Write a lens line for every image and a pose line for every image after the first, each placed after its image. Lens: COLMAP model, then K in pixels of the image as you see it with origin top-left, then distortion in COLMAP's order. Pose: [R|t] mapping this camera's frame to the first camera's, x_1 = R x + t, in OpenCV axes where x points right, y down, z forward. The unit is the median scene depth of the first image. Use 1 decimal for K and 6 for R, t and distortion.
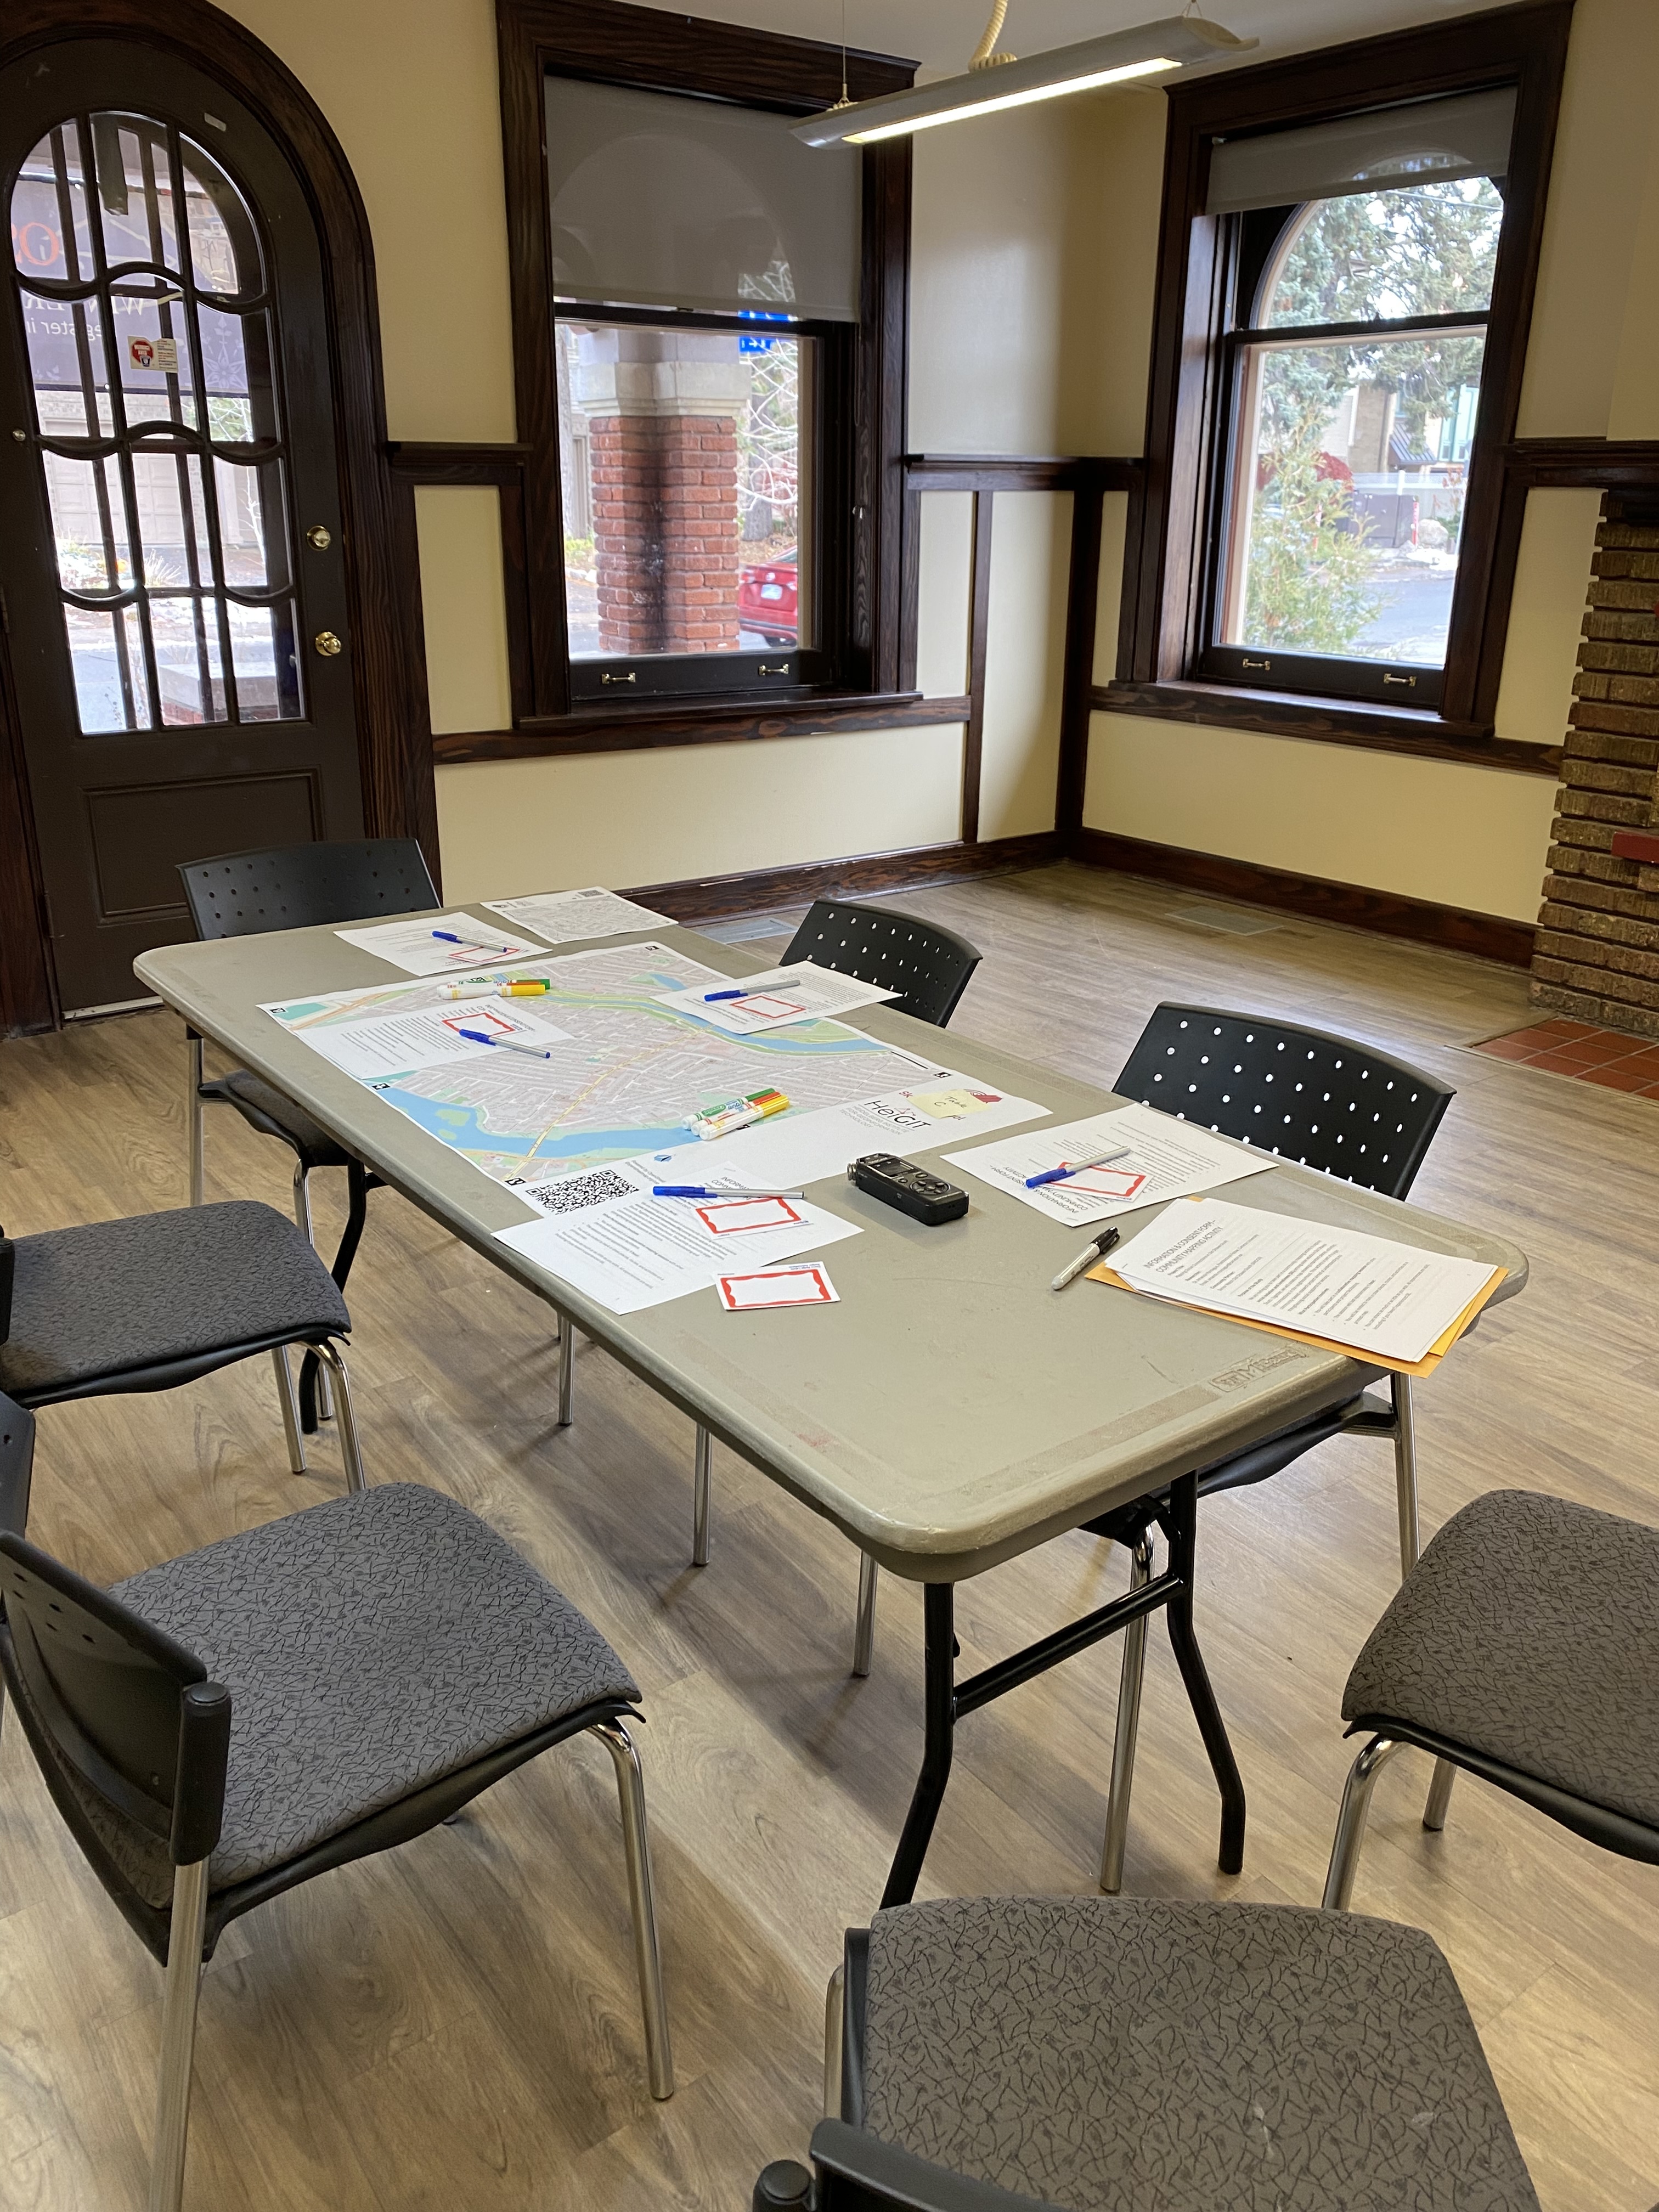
lens RADIAL K [[1672.1, 0, 862.3], [0, 1672.1, 1084.3], [0, 0, 1]] dist [-0.001052, 0.005389]
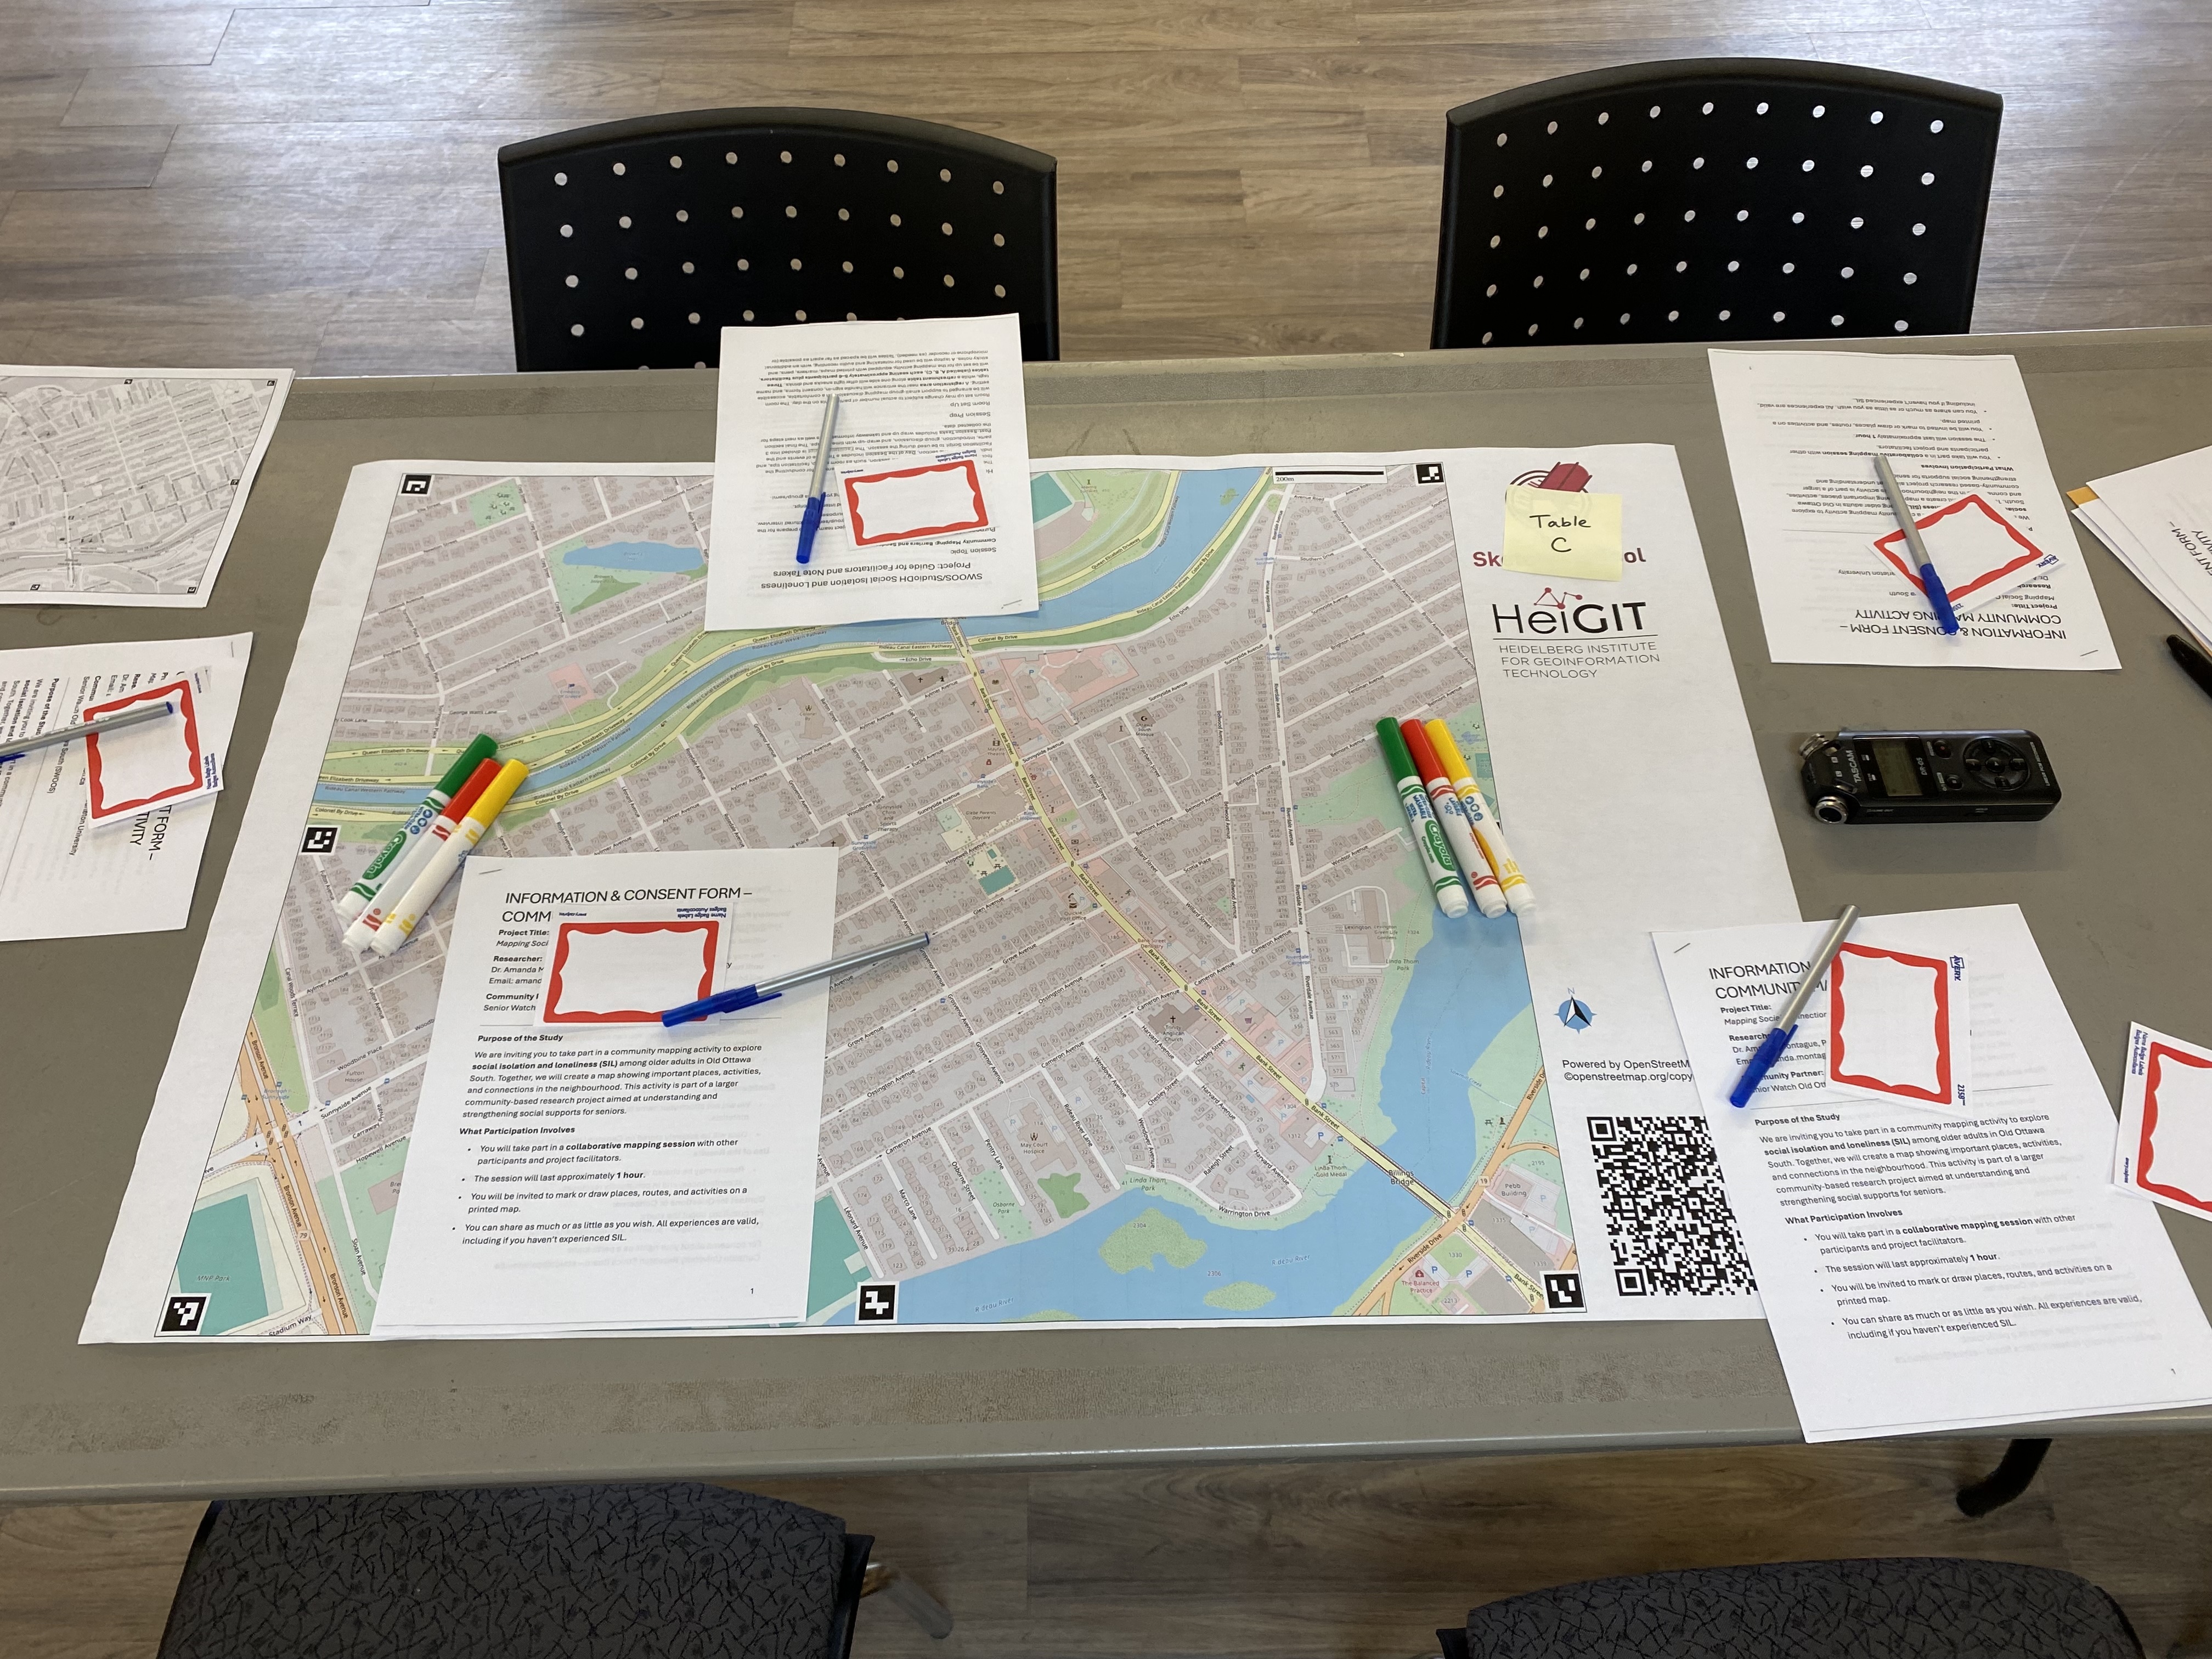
lens RADIAL K [[1672.1, 0, 1106.2], [0, 1672.1, 829.0], [0, 0, 1]] dist [-0.001052, 0.005389]
pose [[0.593933, -0.698985, 0.398326, -0.128296], [0.296449, 0.650421, 0.699335, -0.139319], [-0.747905, -0.297275, 0.593520, 0.275304]]
